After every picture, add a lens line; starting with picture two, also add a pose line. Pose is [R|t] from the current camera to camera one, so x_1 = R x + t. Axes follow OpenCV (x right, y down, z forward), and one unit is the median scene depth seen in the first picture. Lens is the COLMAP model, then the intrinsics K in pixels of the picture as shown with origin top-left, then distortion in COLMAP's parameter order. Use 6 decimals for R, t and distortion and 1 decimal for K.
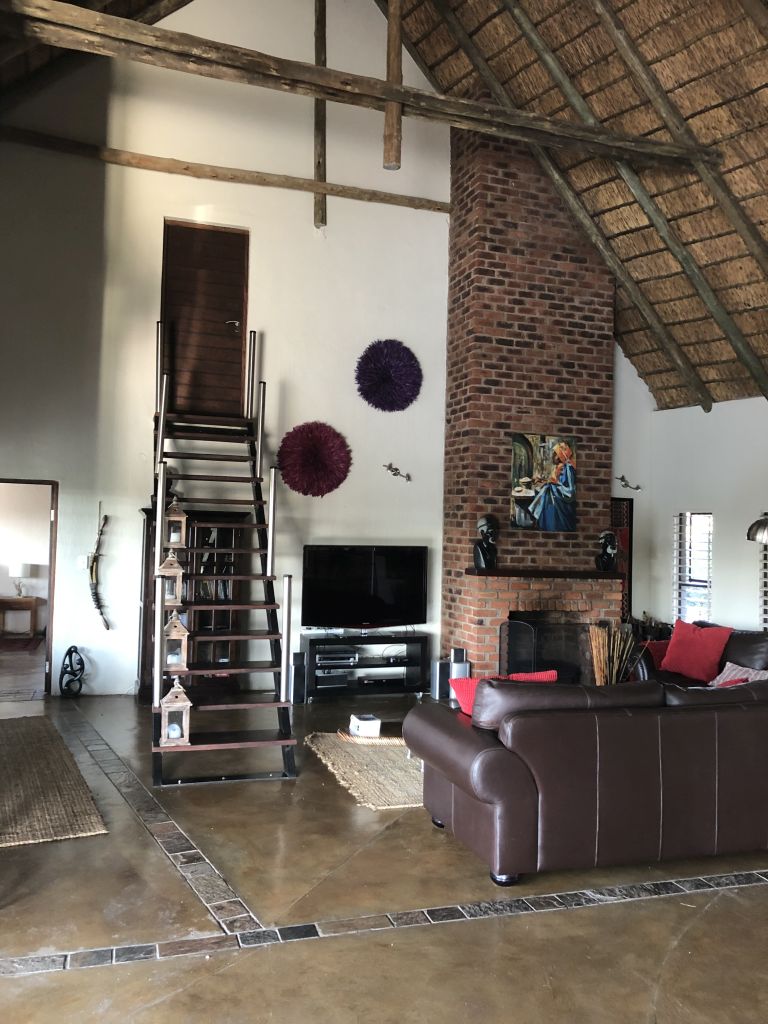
lens RADIAL K [[899.7, 0, 384.8], [0, 899.7, 506.5], [0, 0, 1]] dist [0.208992, -0.694726]
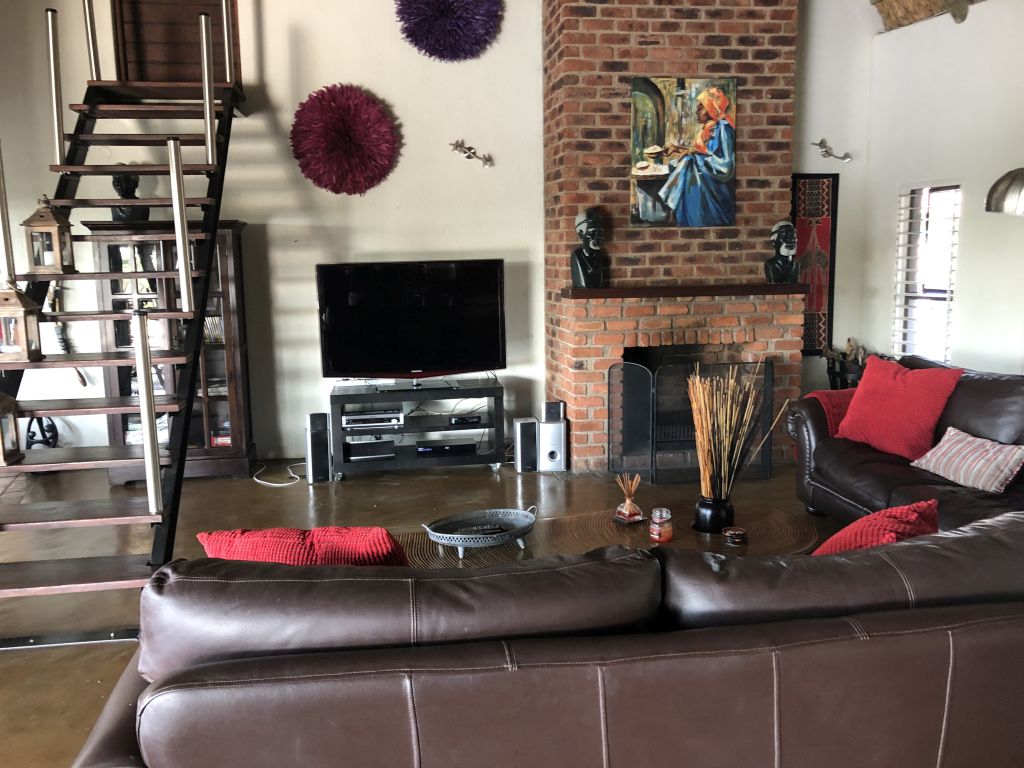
lens RADIAL K [[839.9, 0, 512.0], [0, 839.9, 384.0], [0, 0, 1]] dist [0.035910, -0.018366]
pose [[0.980102, -0.017071, -0.197761, 0.172861], [0.051255, 0.984272, 0.169059, 0.029689], [0.191765, -0.175831, 0.965562, 0.352001]]
